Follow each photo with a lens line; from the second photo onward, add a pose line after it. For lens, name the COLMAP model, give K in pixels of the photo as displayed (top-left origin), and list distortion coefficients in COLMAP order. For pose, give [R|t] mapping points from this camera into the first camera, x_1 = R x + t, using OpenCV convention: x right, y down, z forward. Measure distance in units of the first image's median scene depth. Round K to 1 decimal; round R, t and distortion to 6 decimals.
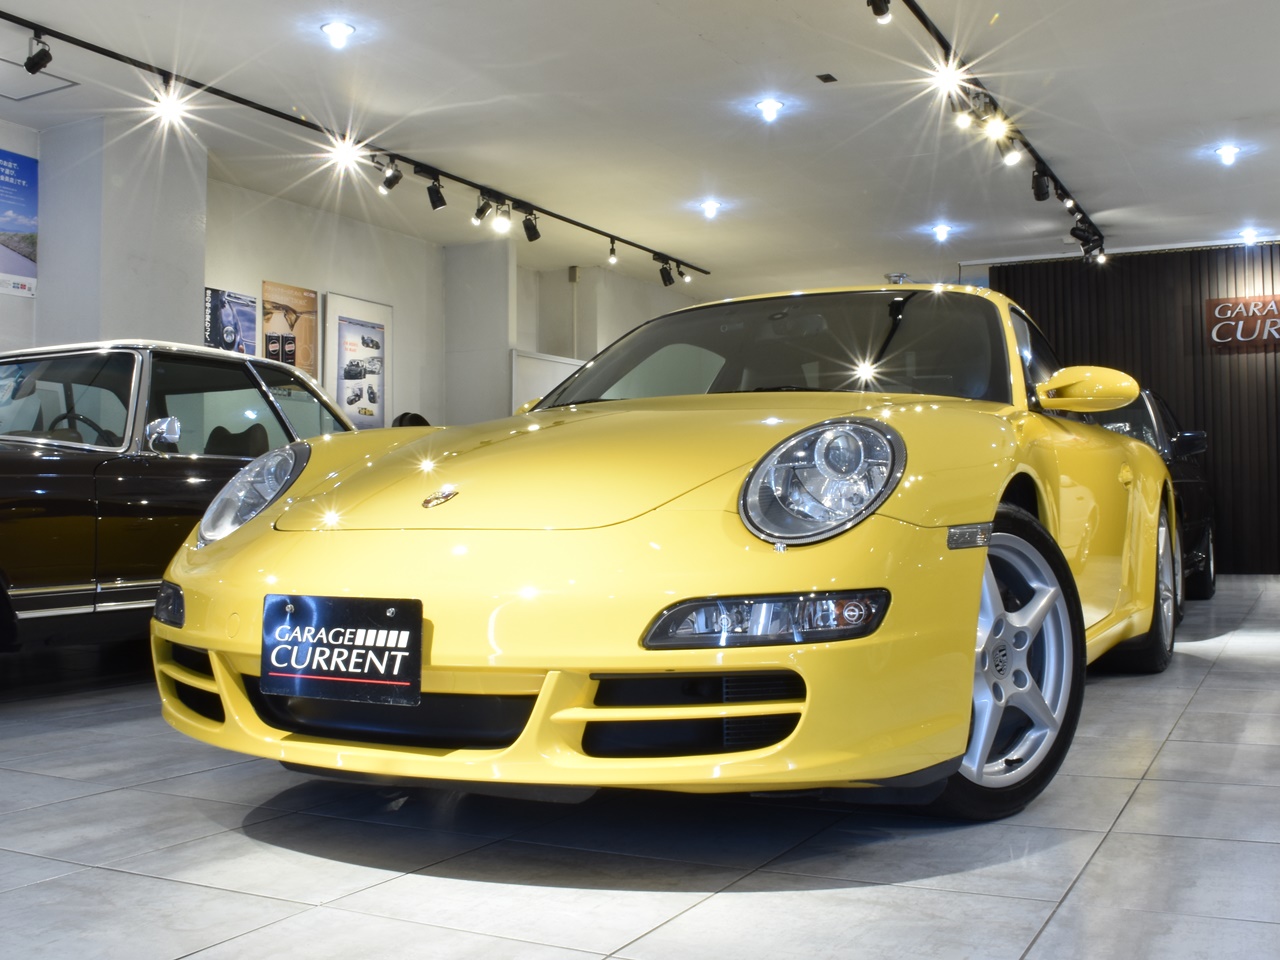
lens RADIAL K [[1343.9, 0, 640.0], [0, 1343.9, 480.0], [0, 0, 1]] dist [-0.120974, 0.010309]
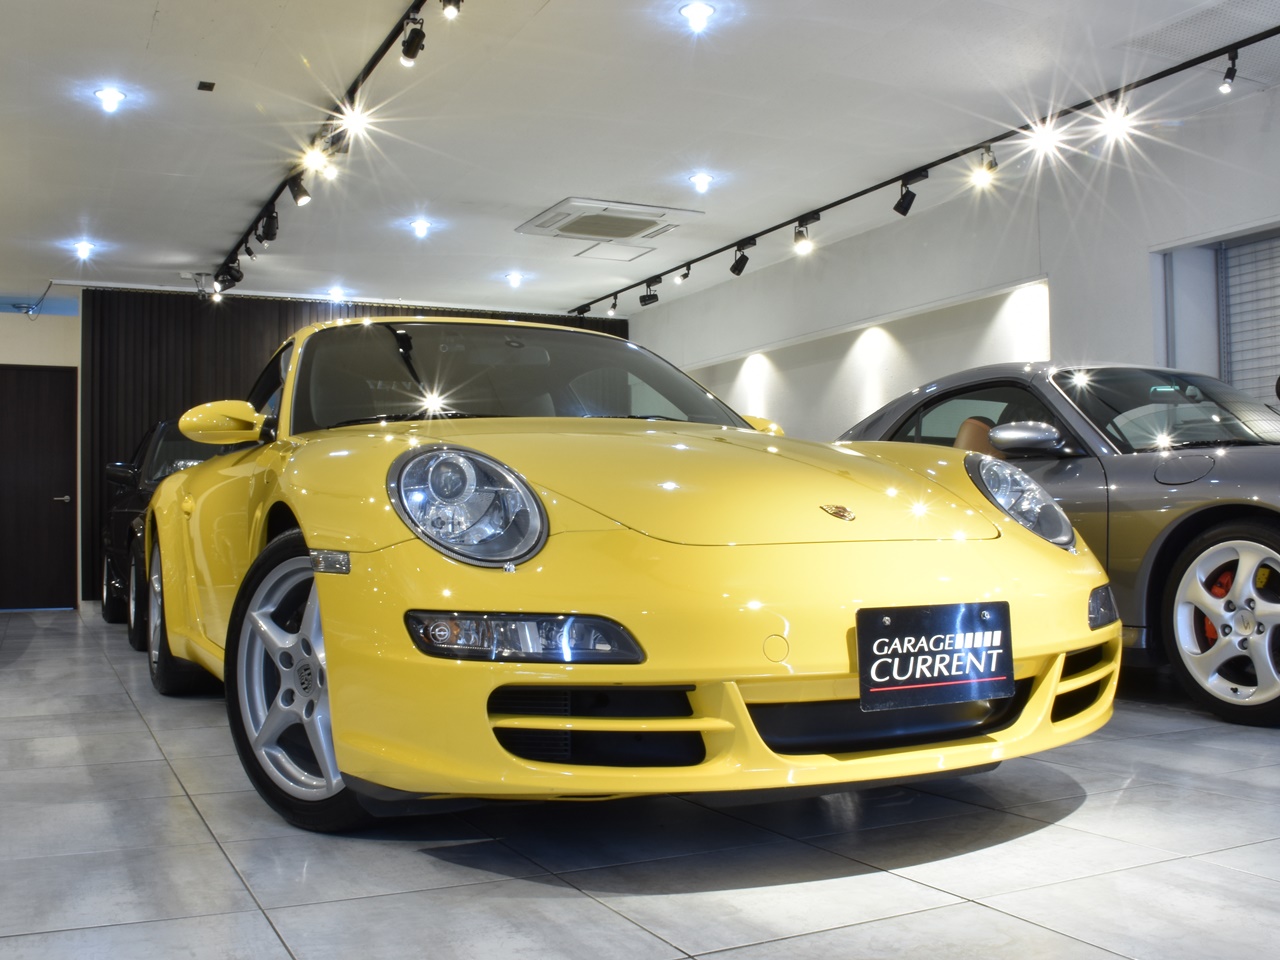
lens RADIAL K [[1300.8, 0, 640.0], [0, 1300.8, 480.0], [0, 0, 1]] dist [-0.242689, 0.435207]
pose [[0.599693, 0.033465, 0.799530, -1.158670], [-0.012995, 0.999401, -0.032084, 0.025334], [-0.800125, 0.008850, 0.599768, 0.582532]]
